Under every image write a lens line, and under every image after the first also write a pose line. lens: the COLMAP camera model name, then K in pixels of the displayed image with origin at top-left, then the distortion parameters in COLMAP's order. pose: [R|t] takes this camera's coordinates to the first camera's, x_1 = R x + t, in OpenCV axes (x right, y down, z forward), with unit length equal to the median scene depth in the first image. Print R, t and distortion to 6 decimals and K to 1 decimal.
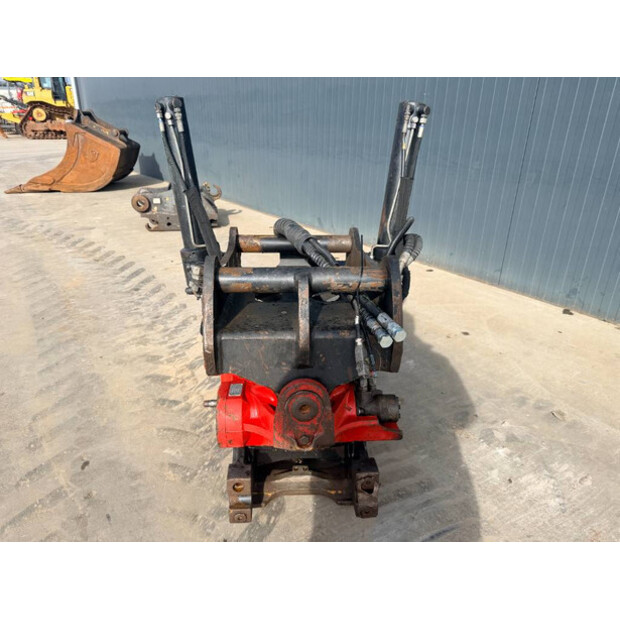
lens RADIAL K [[441.7, 0, 309.2], [0, 441.7, 308.1], [0, 0, 1]] dist [0.031034, -0.045236]
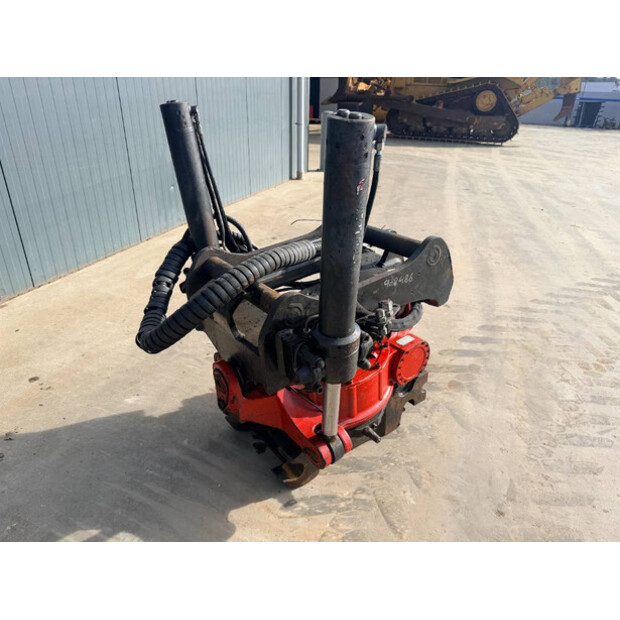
lens RADIAL K [[441.7, 0, 307.7], [0, 441.7, 313.6], [0, 0, 1]] dist [0.031034, -0.045236]
pose [[-0.561497, -0.393735, 0.727801, -0.667107], [0.298485, 0.723951, 0.621934, -0.552573], [-0.771769, 0.566452, -0.288972, 1.133278]]
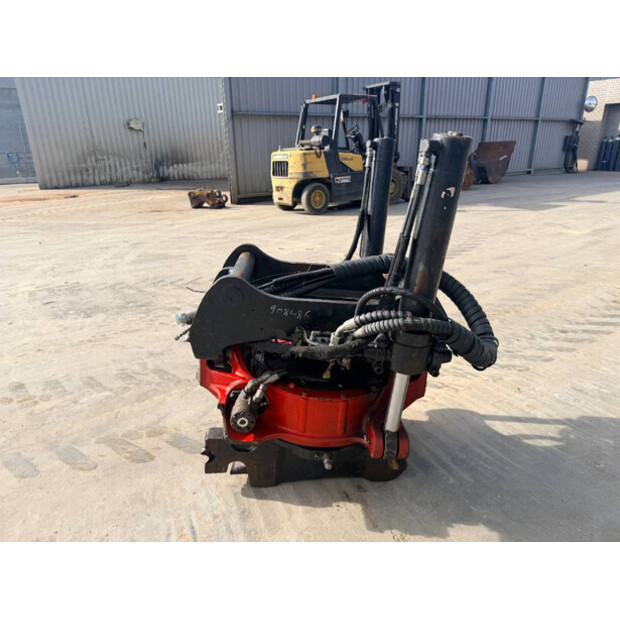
lens RADIAL K [[441.7, 0, 309.9], [0, 441.7, 313.8], [0, 0, 1]] dist [0.031034, -0.045236]
pose [[-0.035313, 0.340703, -0.939508, 0.848550], [-0.373375, 0.867521, 0.328631, -0.319130], [0.927008, 0.362394, 0.096575, 0.728372]]
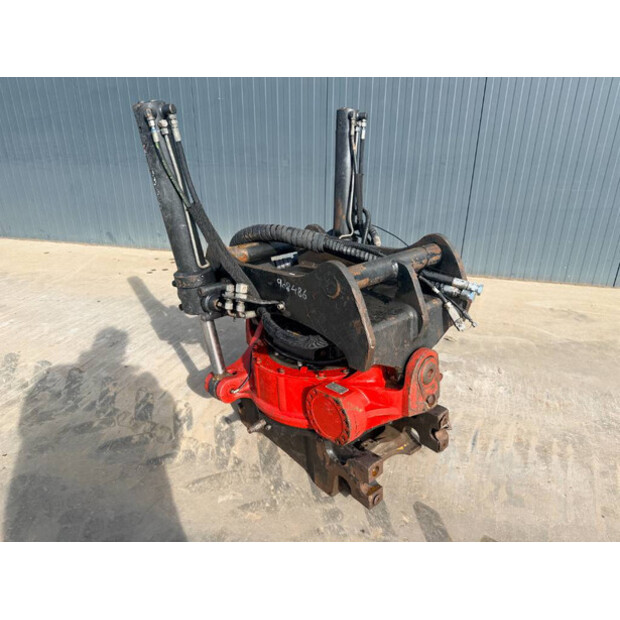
lens RADIAL K [[441.7, 0, 312.1], [0, 441.7, 308.9], [0, 0, 1]] dist [0.031034, -0.045236]
pose [[0.781989, -0.250777, 0.570617, -0.552460], [0.251716, 0.964575, 0.078957, -0.065838], [-0.570204, 0.081890, 0.817412, 0.130187]]
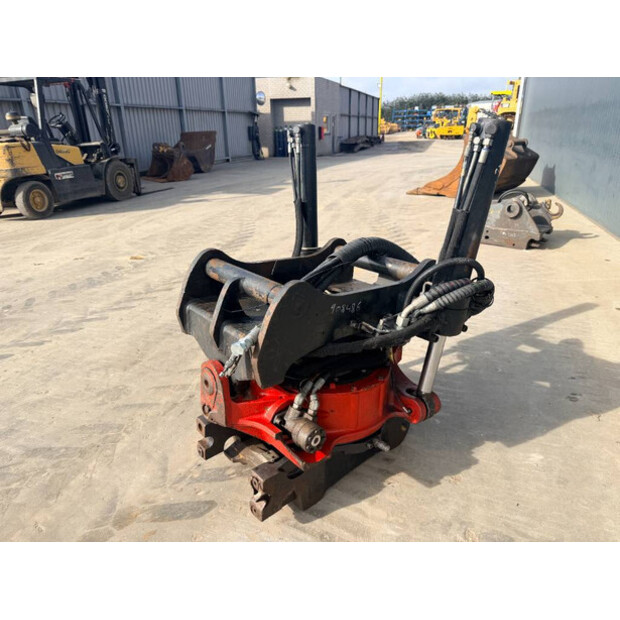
lens RADIAL K [[441.7, 0, 310.8], [0, 441.7, 309.1], [0, 0, 1]] dist [0.031034, -0.045236]
pose [[0.591027, 0.277740, -0.757329, 0.642912], [-0.287659, 0.949698, 0.123797, -0.125139], [0.753617, 0.144685, 0.641192, 0.253636]]
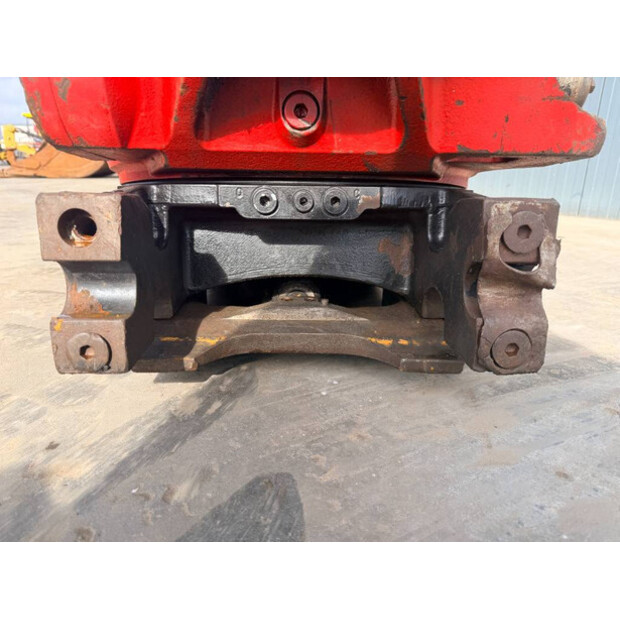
lens RADIAL K [[441.7, 0, 309.6], [0, 441.7, 310.4], [0, 0, 1]] dist [0.031034, -0.045236]
pose [[0.999703, 0.016090, -0.018317, -0.002123], [-0.017795, 0.995121, -0.097046, 0.338040], [0.016667, 0.097343, 0.995111, 0.504259]]
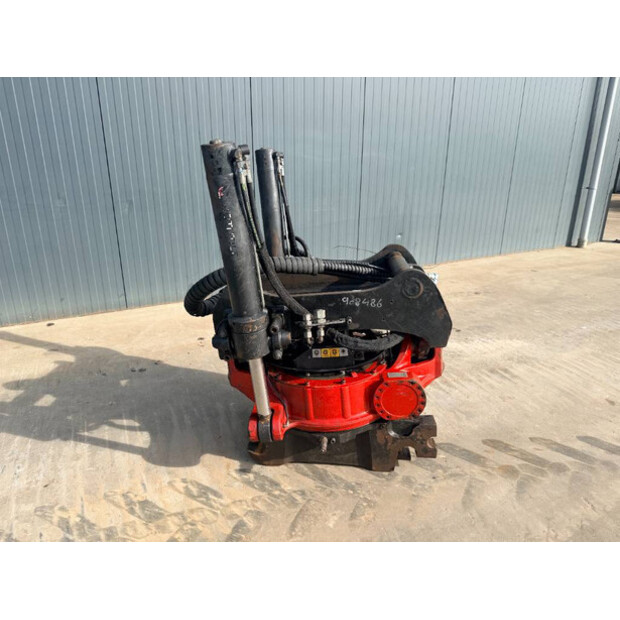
lens RADIAL K [[441.7, 0, 311.5], [0, 441.7, 309.7], [0, 0, 1]] dist [0.031034, -0.045236]
pose [[0.122742, -0.335358, 0.934061, -0.957414], [0.385180, 0.883497, 0.266588, -0.298698], [-0.914642, 0.327060, 0.237615, 0.634984]]
